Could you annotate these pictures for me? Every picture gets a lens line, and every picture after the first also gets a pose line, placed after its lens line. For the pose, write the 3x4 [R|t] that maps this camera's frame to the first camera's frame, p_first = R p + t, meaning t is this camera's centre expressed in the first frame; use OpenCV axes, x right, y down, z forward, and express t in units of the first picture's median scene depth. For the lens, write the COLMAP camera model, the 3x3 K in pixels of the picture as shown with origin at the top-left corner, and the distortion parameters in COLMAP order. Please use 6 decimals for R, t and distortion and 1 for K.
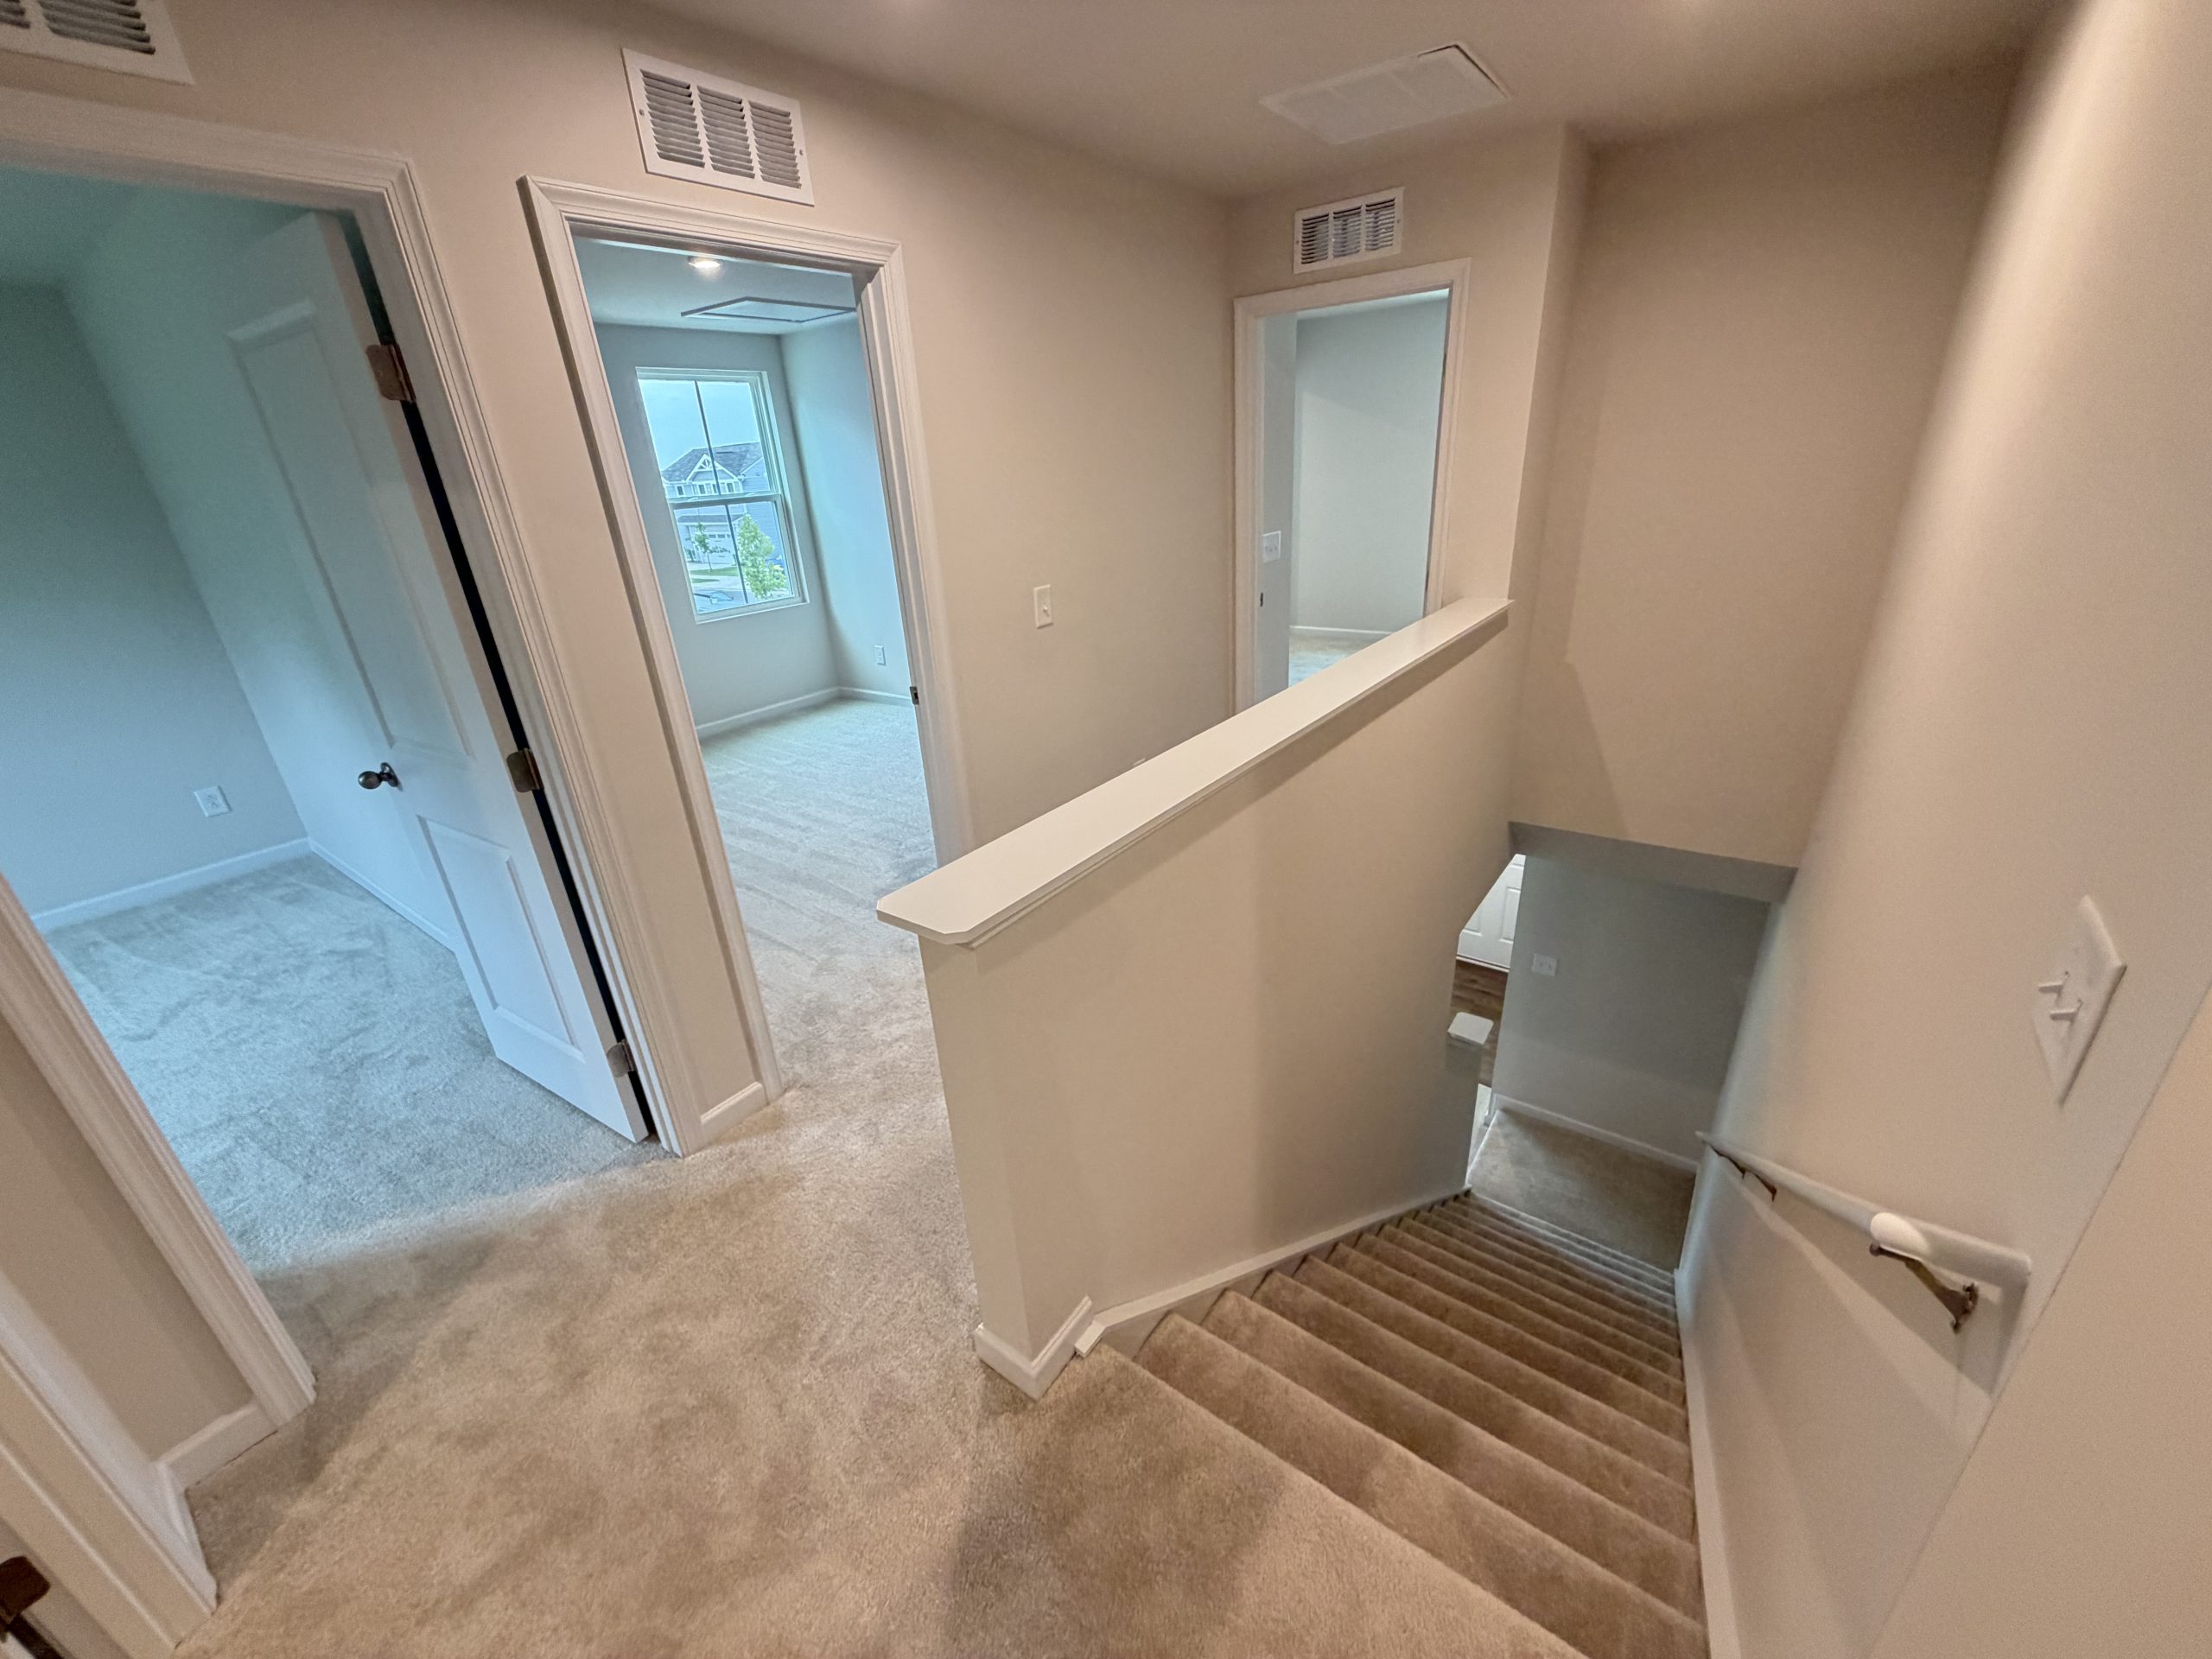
lens RADIAL K [[882.3, 0, 1106.2], [0, 882.3, 829.6], [0, 0, 1]] dist [0.000771, -0.000189]
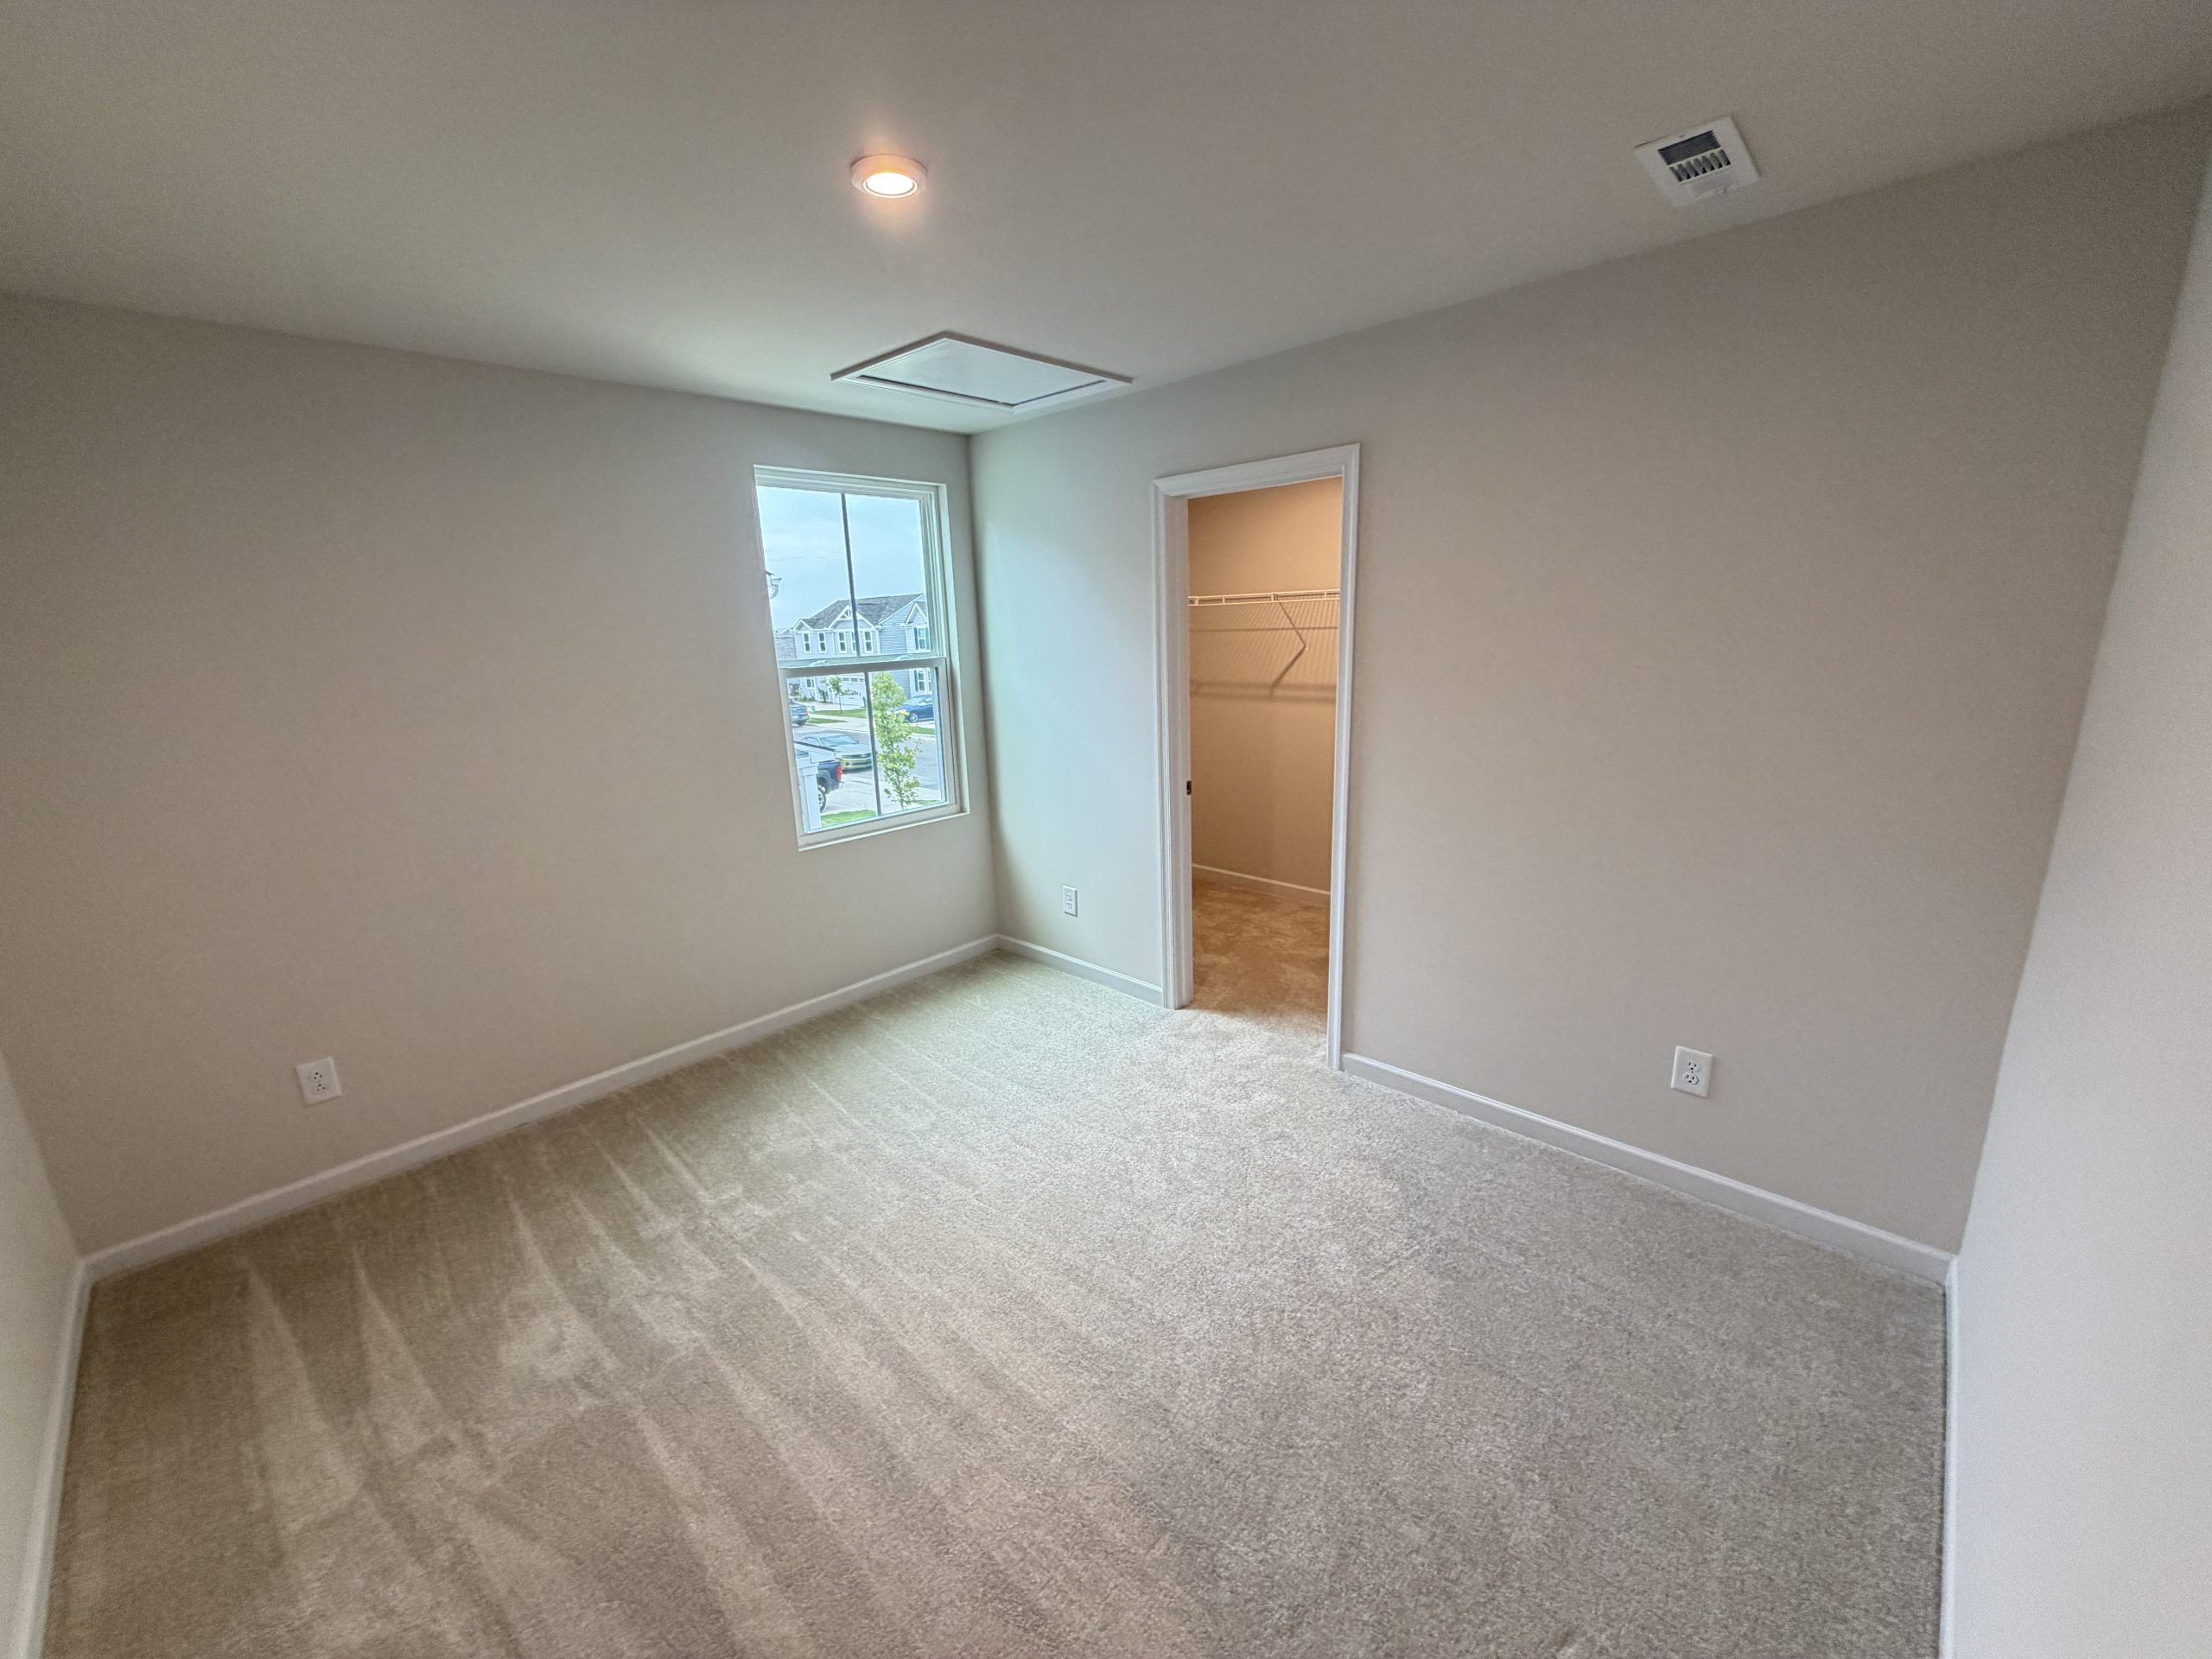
lens RADIAL K [[882.3, 0, 1108.1], [0, 882.3, 830.1], [0, 0, 1]] dist [0.000771, -0.000189]
pose [[0.992733, 0.051743, -0.108648, -0.162678], [-0.068540, 0.985208, -0.157060, -0.151080], [0.098914, 0.163365, 0.981595, 0.366309]]
